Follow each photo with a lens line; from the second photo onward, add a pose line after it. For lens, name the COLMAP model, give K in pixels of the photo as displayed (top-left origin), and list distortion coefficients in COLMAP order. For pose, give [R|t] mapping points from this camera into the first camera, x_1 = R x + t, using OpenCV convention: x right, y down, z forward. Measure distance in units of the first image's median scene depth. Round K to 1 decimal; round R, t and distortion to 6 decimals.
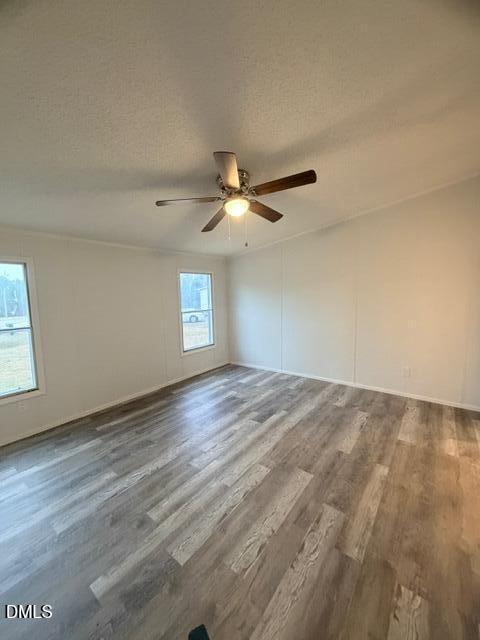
lens RADIAL K [[252.9, 0, 240.0], [0, 252.9, 320.0], [0, 0, 1]] dist [-0.000233, 0.000068]
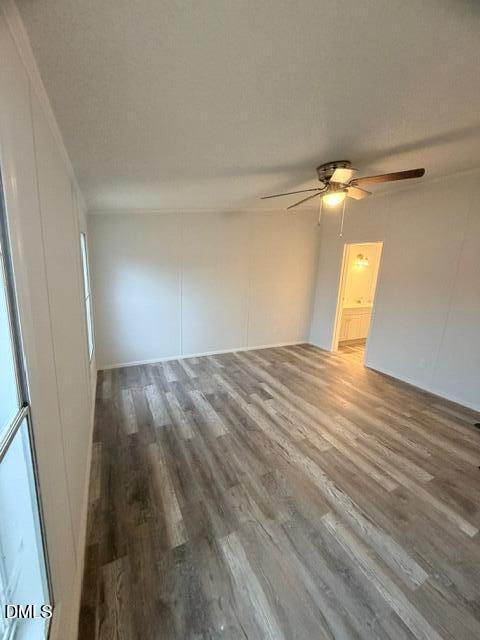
lens RADIAL K [[252.9, 0, 240.0], [0, 252.9, 320.0], [0, 0, 1]] dist [-0.000233, 0.000068]
pose [[0.428372, -0.142219, 0.892340, -0.834635], [0.046166, 0.989691, 0.135572, -0.070574], [-0.902422, -0.016880, 0.430522, 0.627853]]
